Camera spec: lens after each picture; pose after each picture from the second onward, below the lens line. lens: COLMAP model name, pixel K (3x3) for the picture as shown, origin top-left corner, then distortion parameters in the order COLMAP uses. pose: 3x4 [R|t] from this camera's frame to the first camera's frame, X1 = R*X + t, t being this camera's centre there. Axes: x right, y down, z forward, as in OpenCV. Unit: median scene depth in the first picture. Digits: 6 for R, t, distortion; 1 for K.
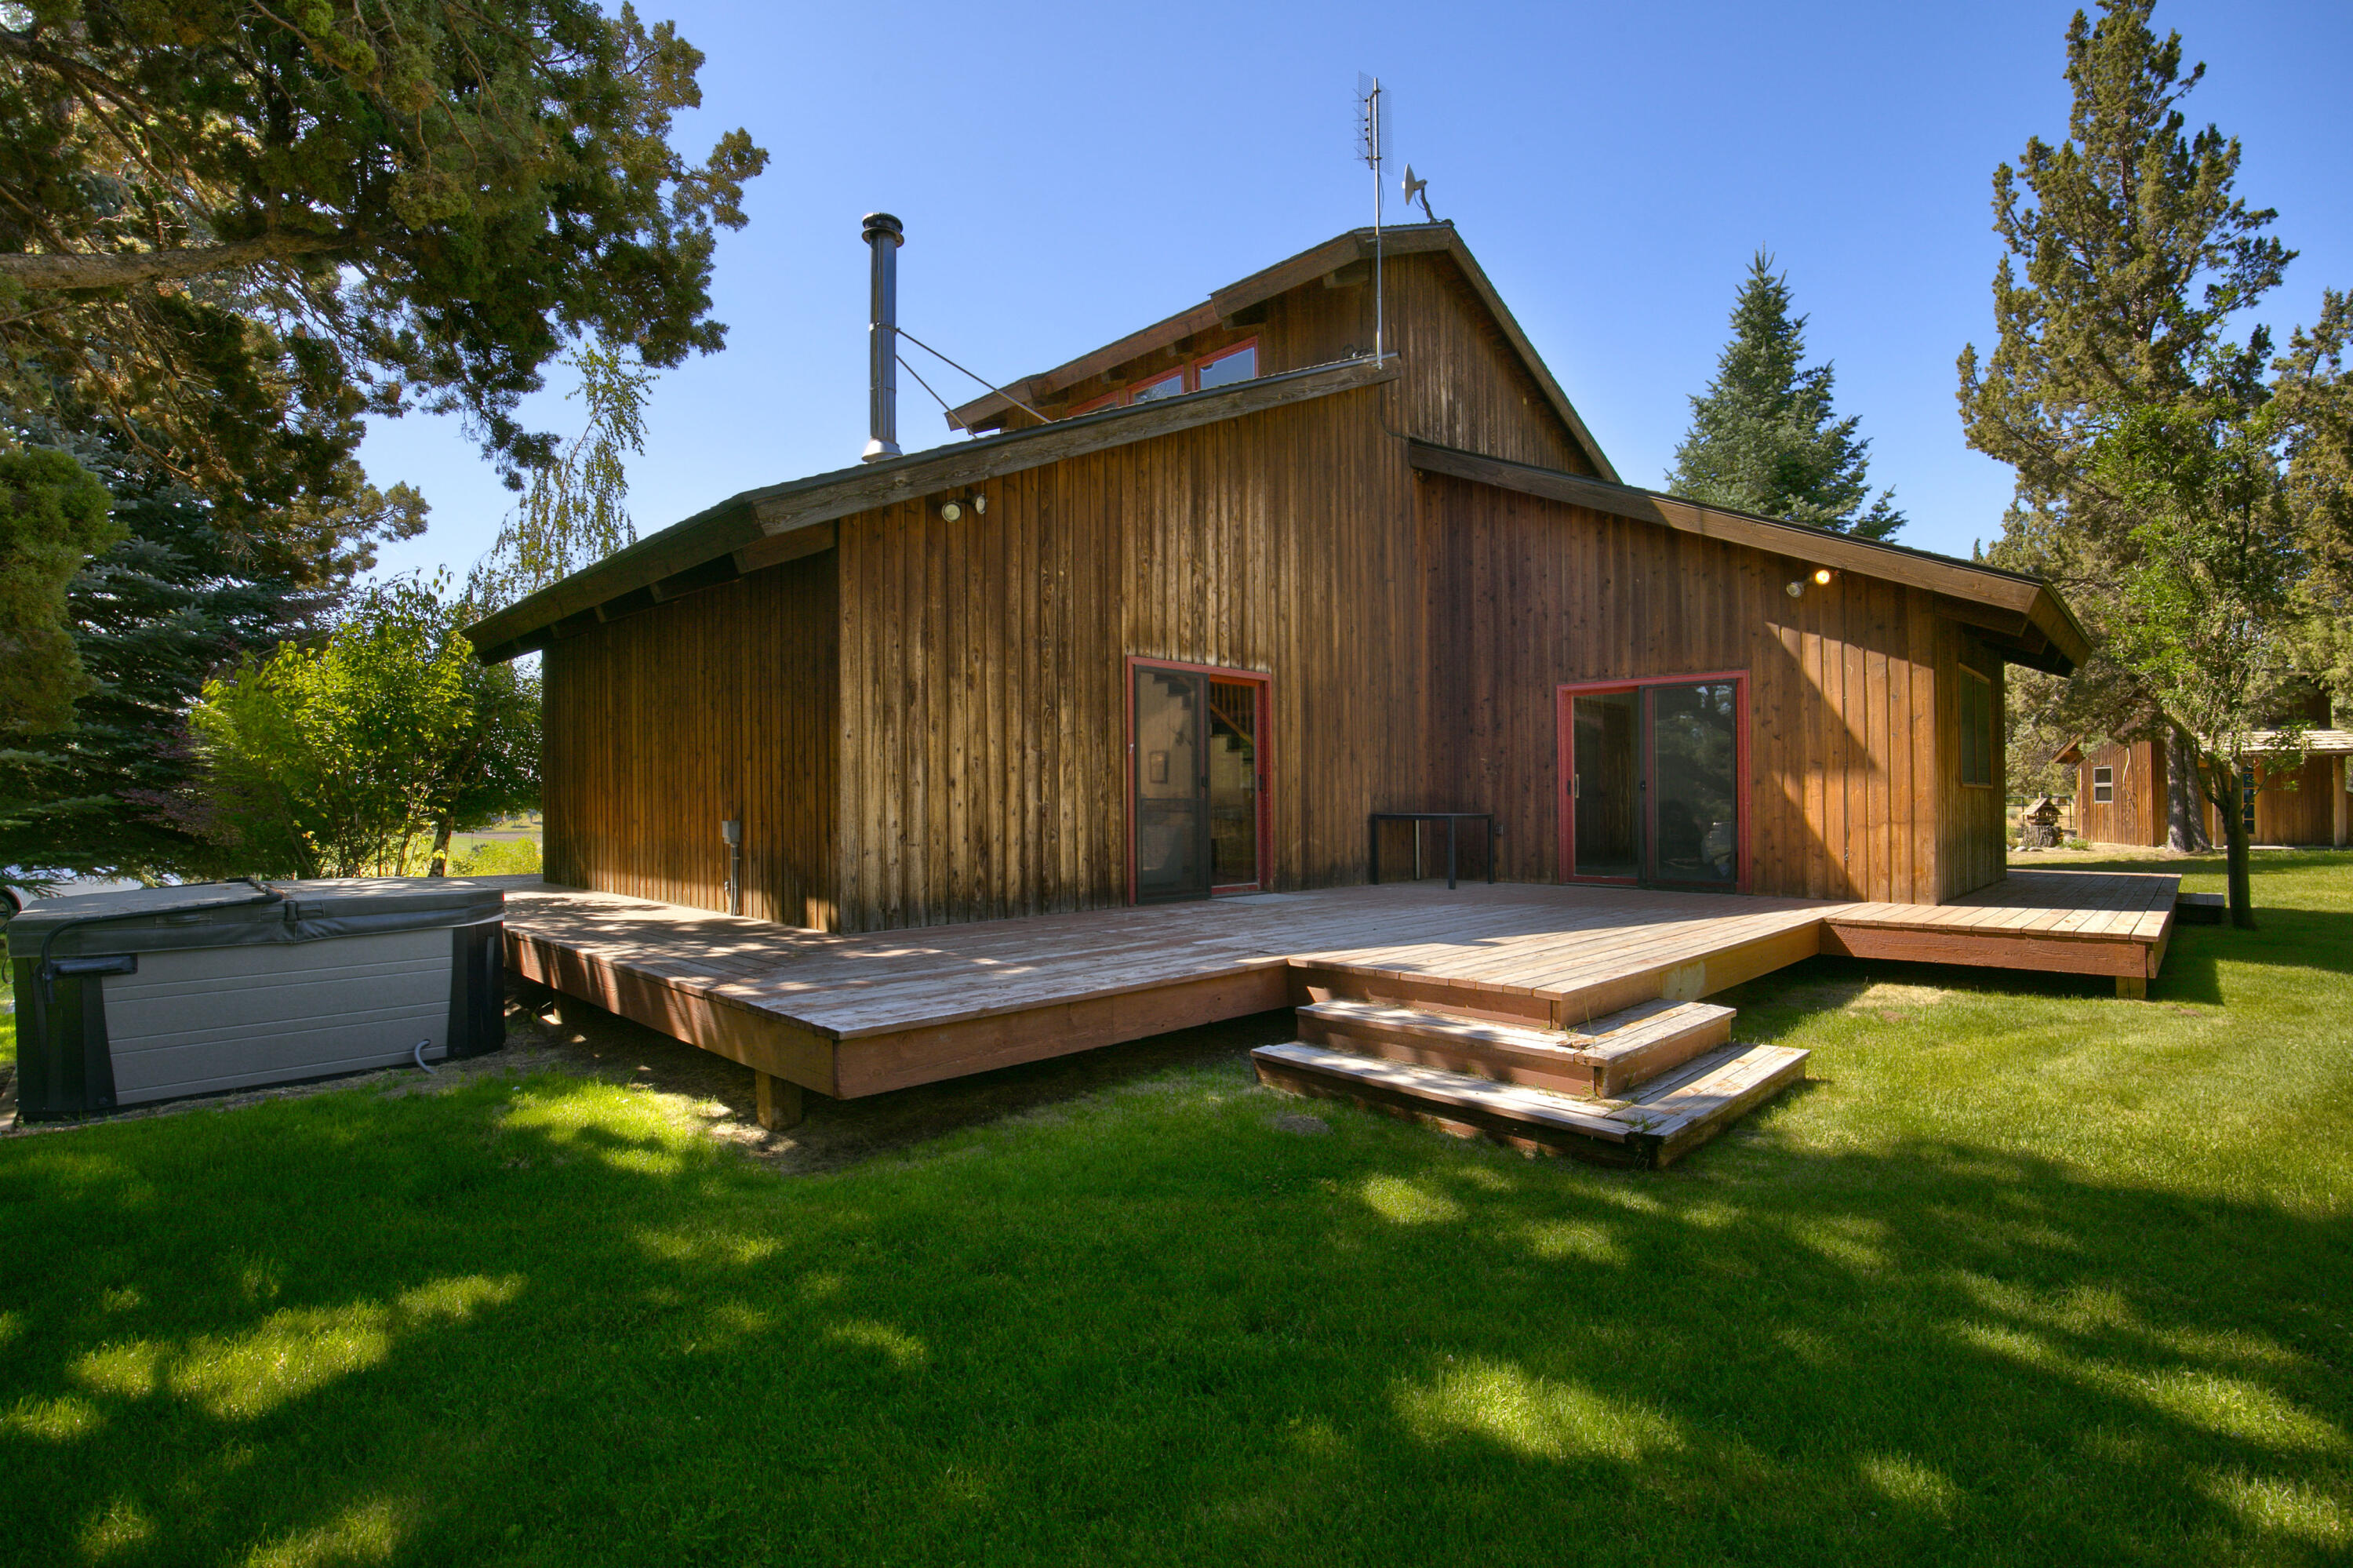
lens RADIAL K [[1121.6, 0, 1174.5], [0, 1121.6, 793.6], [0, 0, 1]] dist [-0.026258, -0.000238]
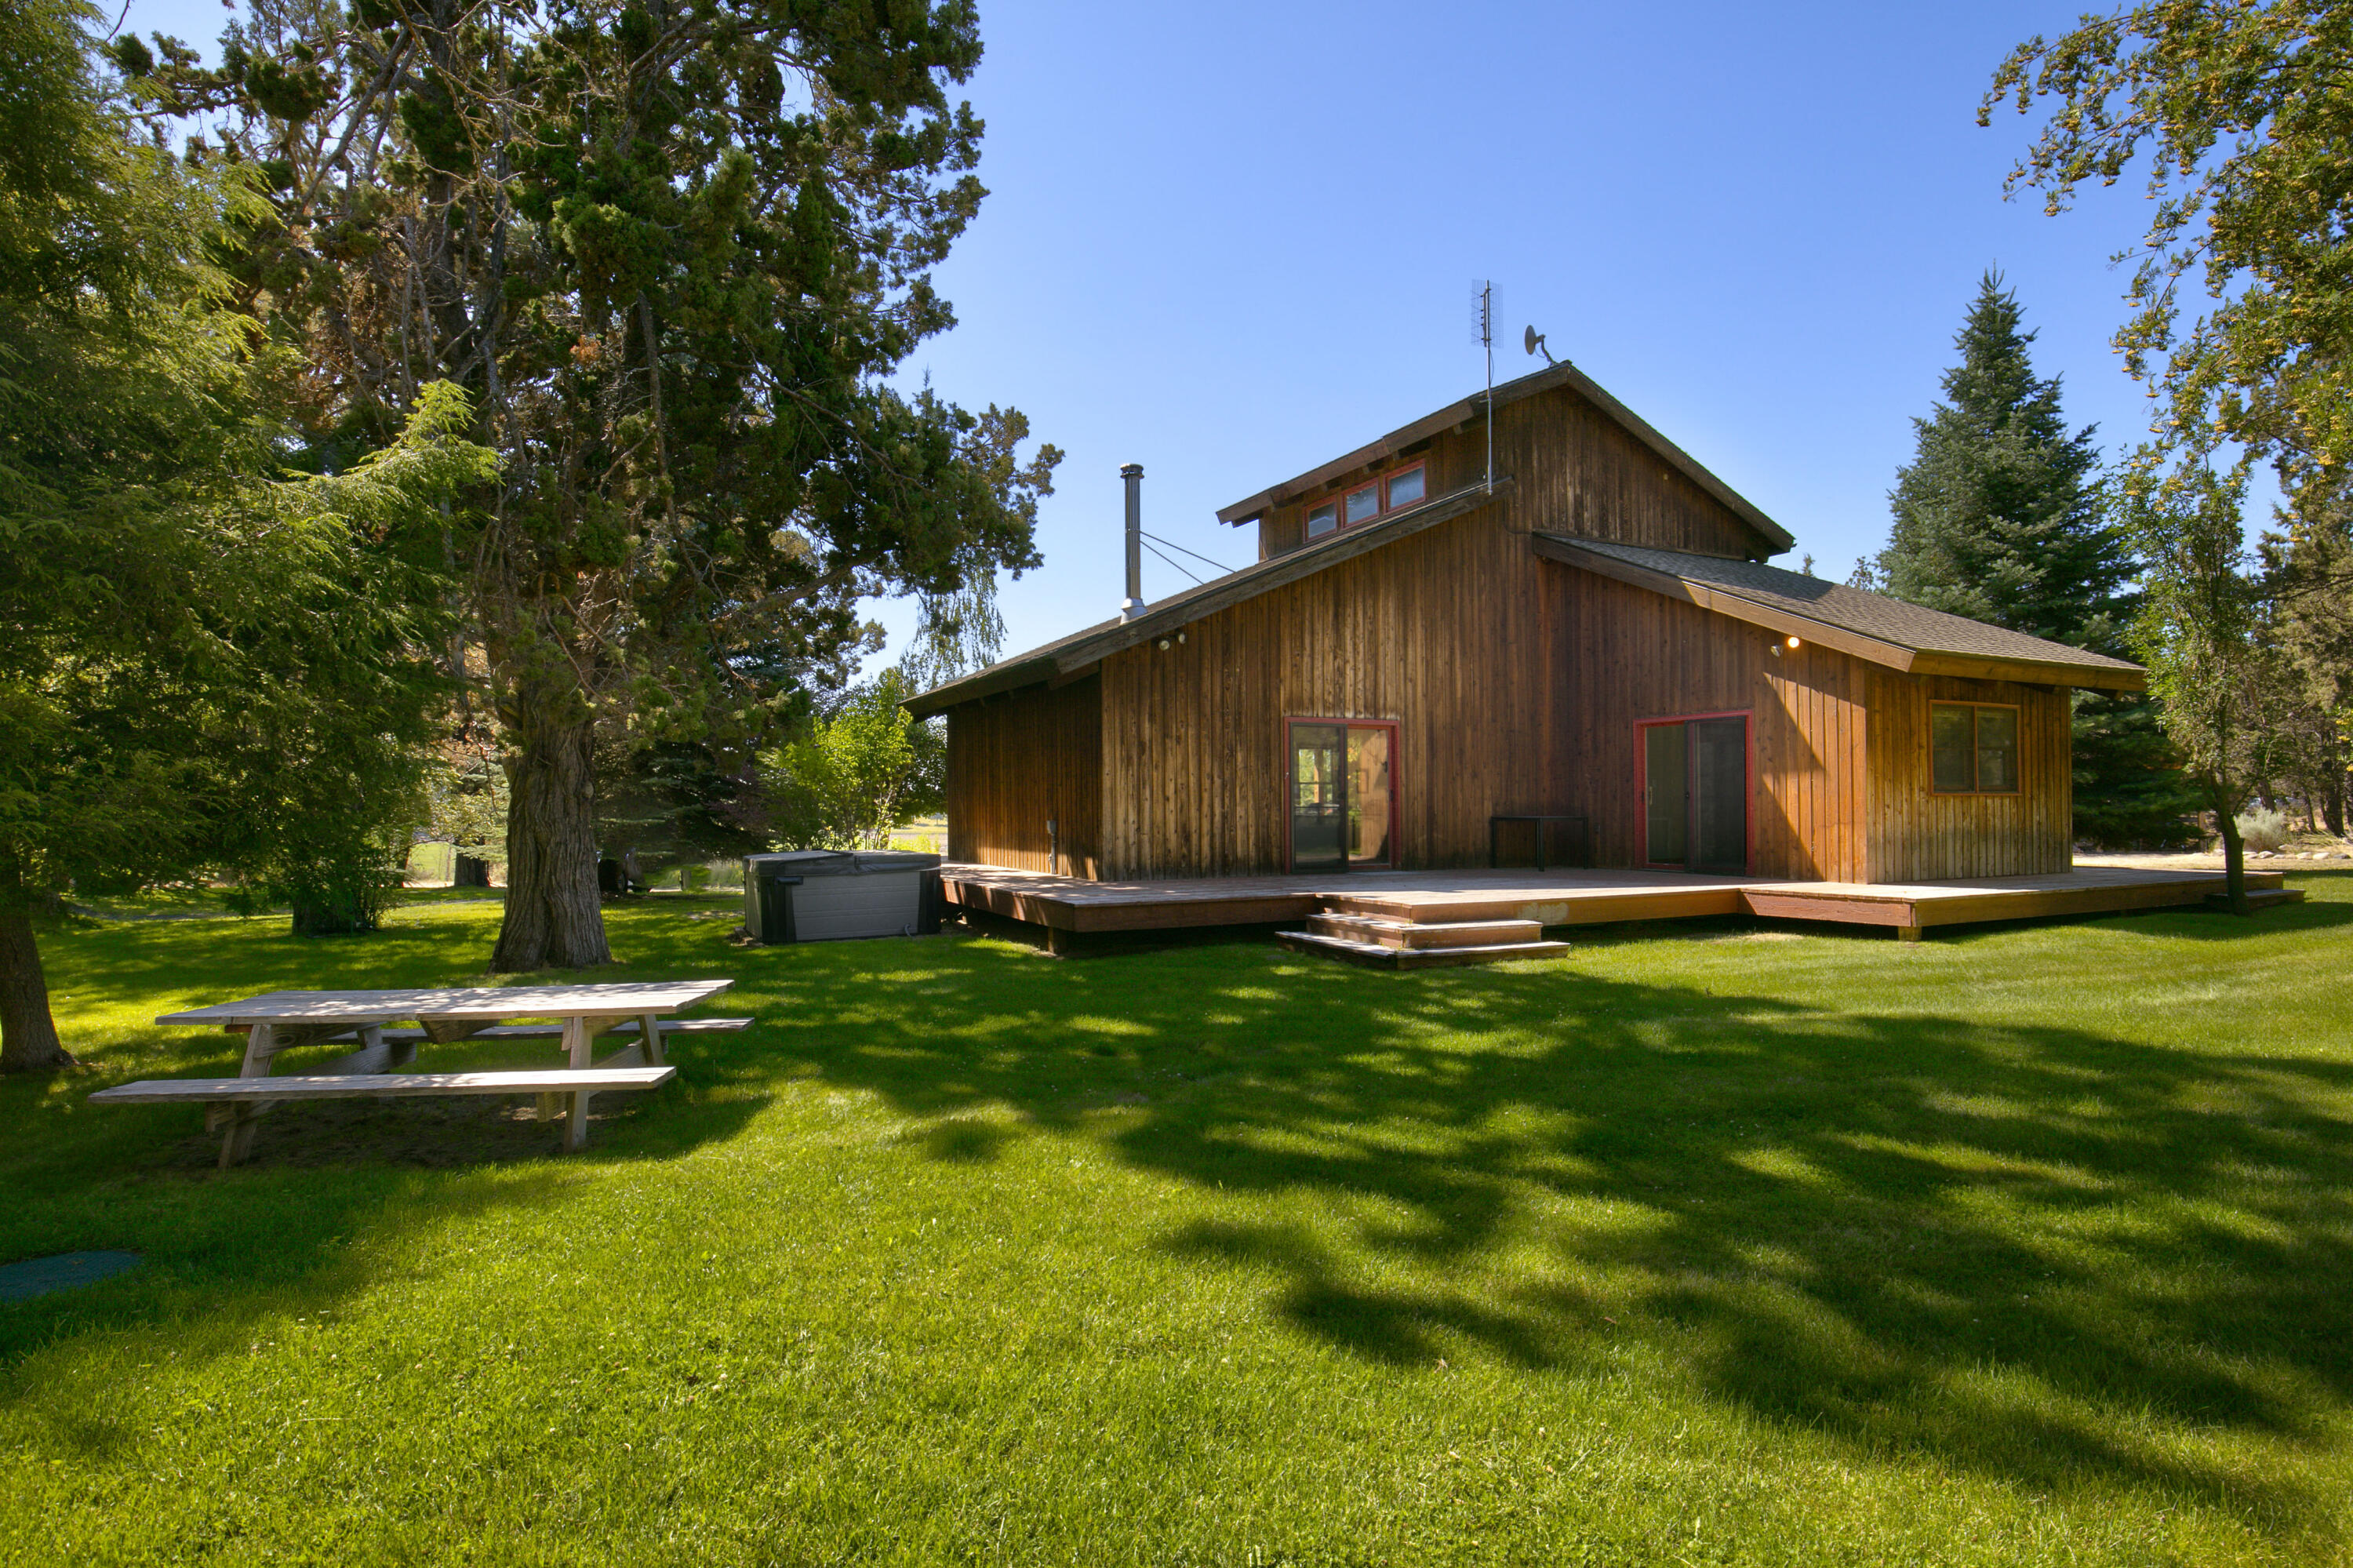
lens RADIAL K [[1290.7, 0, 1177.0], [0, 1290.7, 791.2], [0, 0, 1]] dist [0.000283, 0.000063]
pose [[0.949074, -0.006245, -0.314991, 0.377952], [0.005872, 0.999980, -0.002131, -0.014226], [0.314998, 0.000173, 0.949092, -0.761351]]
